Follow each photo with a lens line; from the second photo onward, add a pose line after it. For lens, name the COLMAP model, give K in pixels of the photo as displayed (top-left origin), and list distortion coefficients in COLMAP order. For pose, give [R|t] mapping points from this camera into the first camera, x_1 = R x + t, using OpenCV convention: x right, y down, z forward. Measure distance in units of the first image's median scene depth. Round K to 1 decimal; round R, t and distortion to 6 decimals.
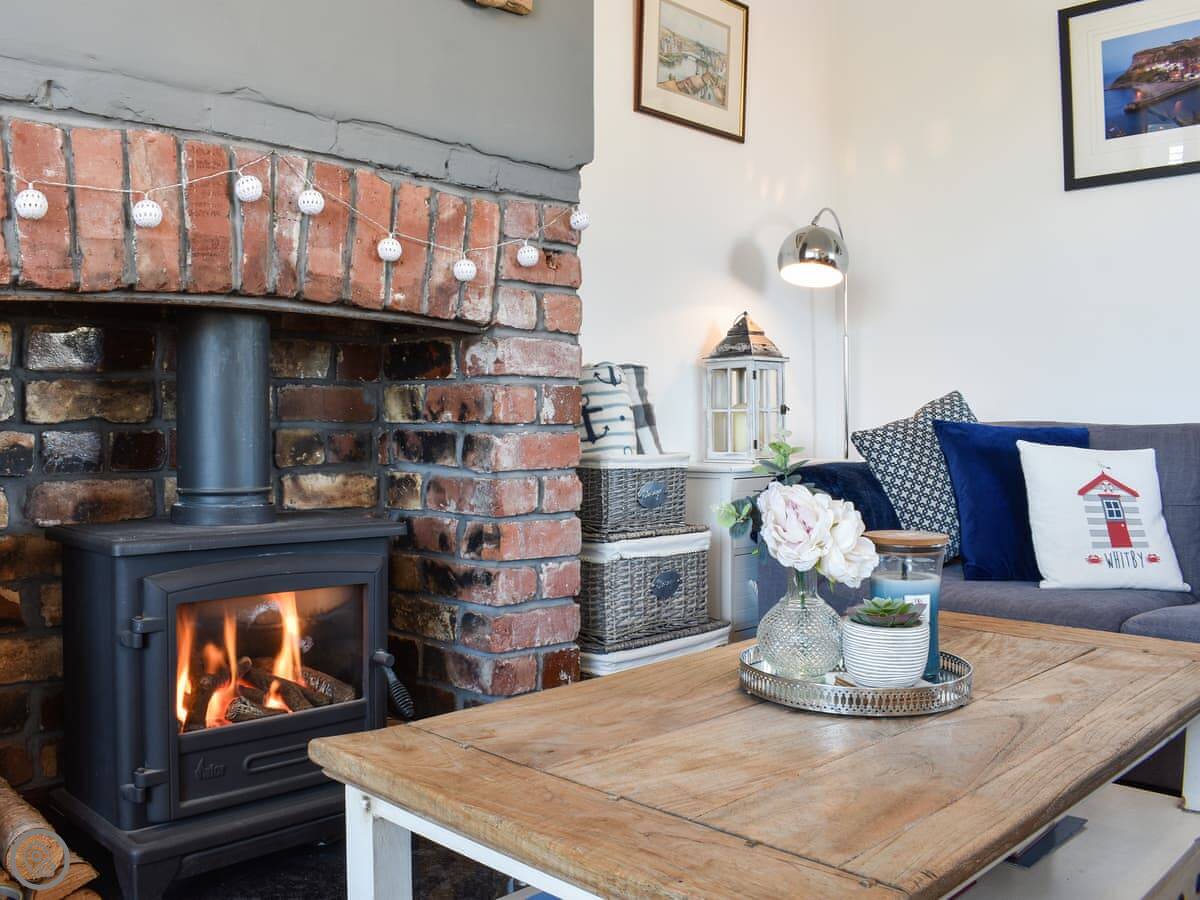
lens RADIAL K [[1050.9, 0, 562.1], [0, 1050.9, 450.9], [0, 0, 1]] dist [-0.098217, 0.015929]
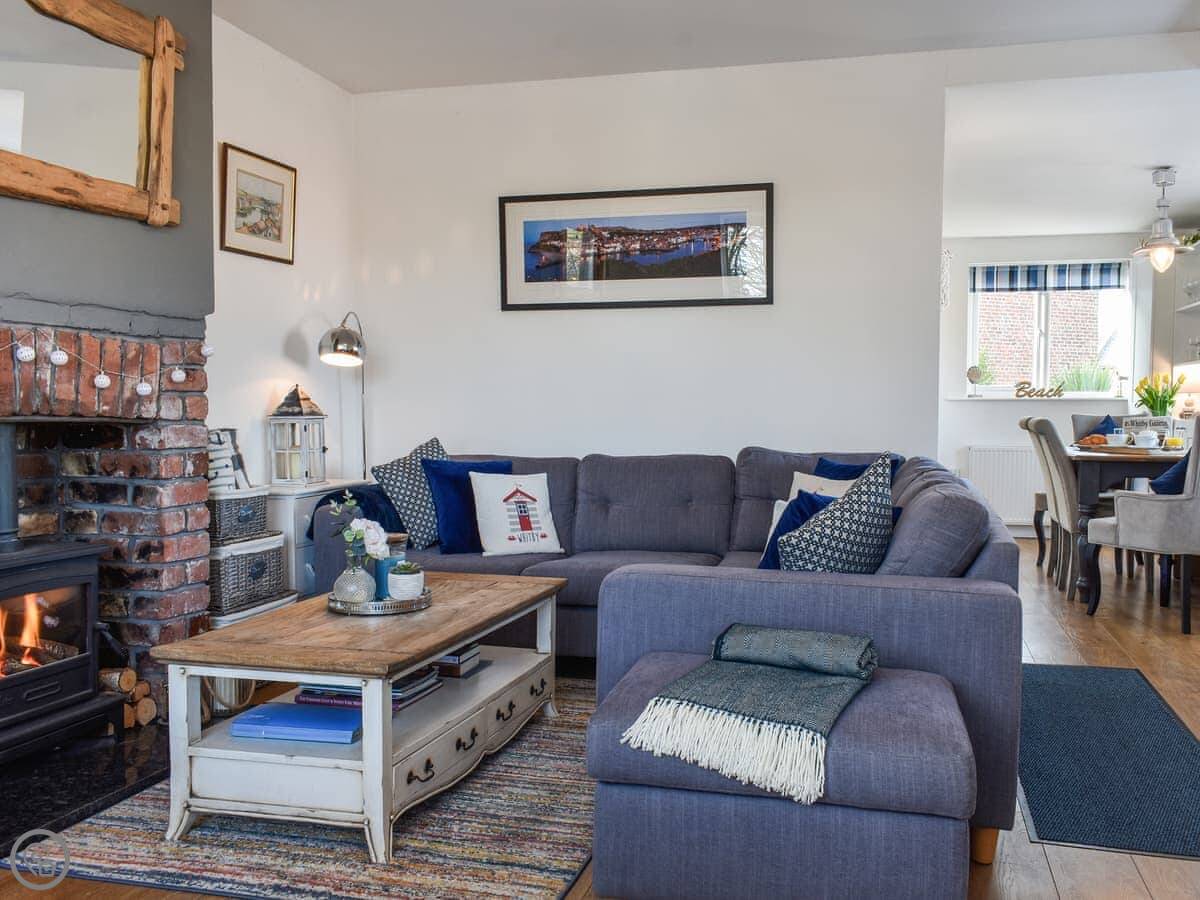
lens RADIAL K [[1008.8, 0, 636.7], [0, 1008.8, 452.0], [0, 0, 1]] dist [-0.001053, -0.001589]
pose [[0.853237, -0.019880, 0.521144, -0.227541], [0.011447, 0.999746, 0.019395, -0.083015], [-0.521397, -0.010583, 0.853249, -0.670170]]
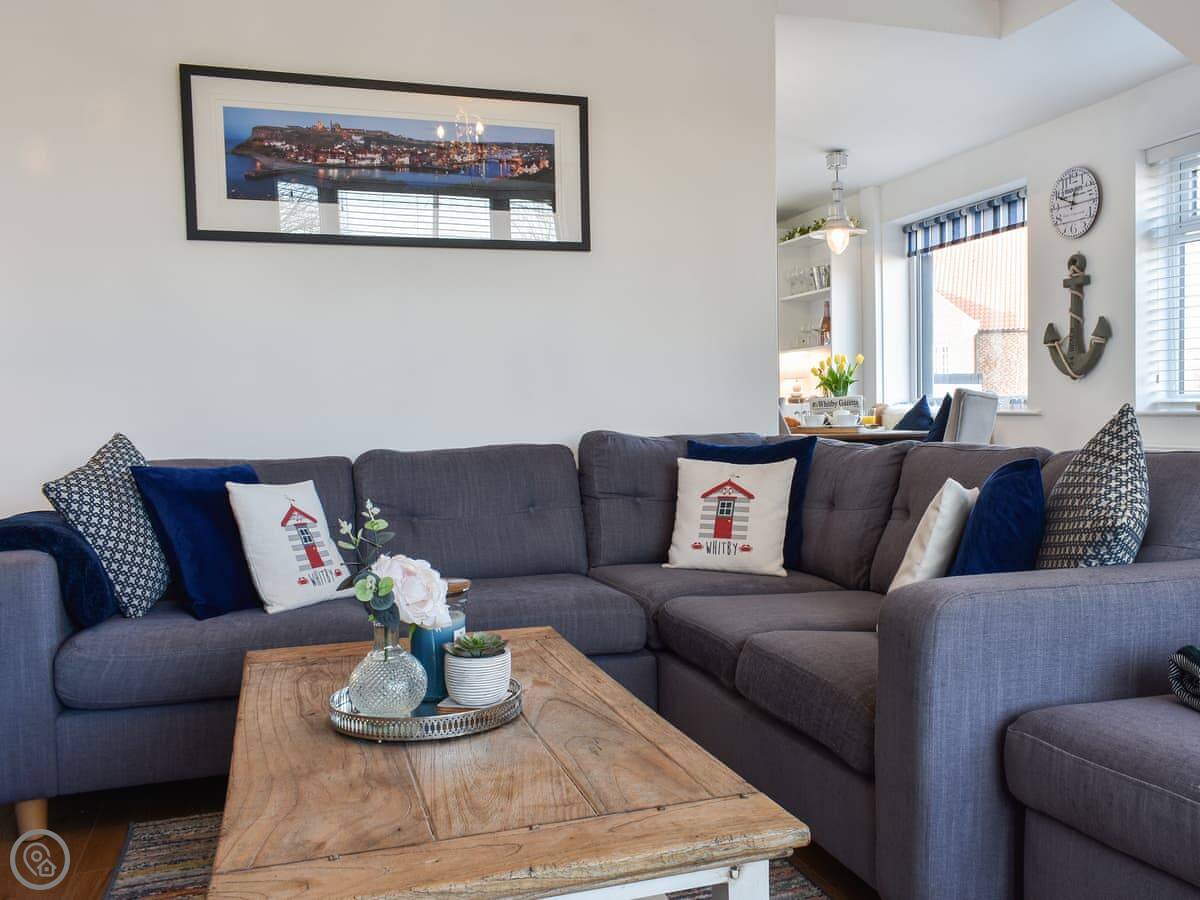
lens RADIAL K [[1056.1, 0, 666.7], [0, 1056.1, 452.6], [0, 0, 1]] dist [-0.003783, 0.001104]
pose [[0.423669, -0.044030, 0.904746, -0.415928], [0.043212, 0.998663, 0.028366, -0.060259], [-0.904786, 0.027078, 0.425006, 0.123606]]
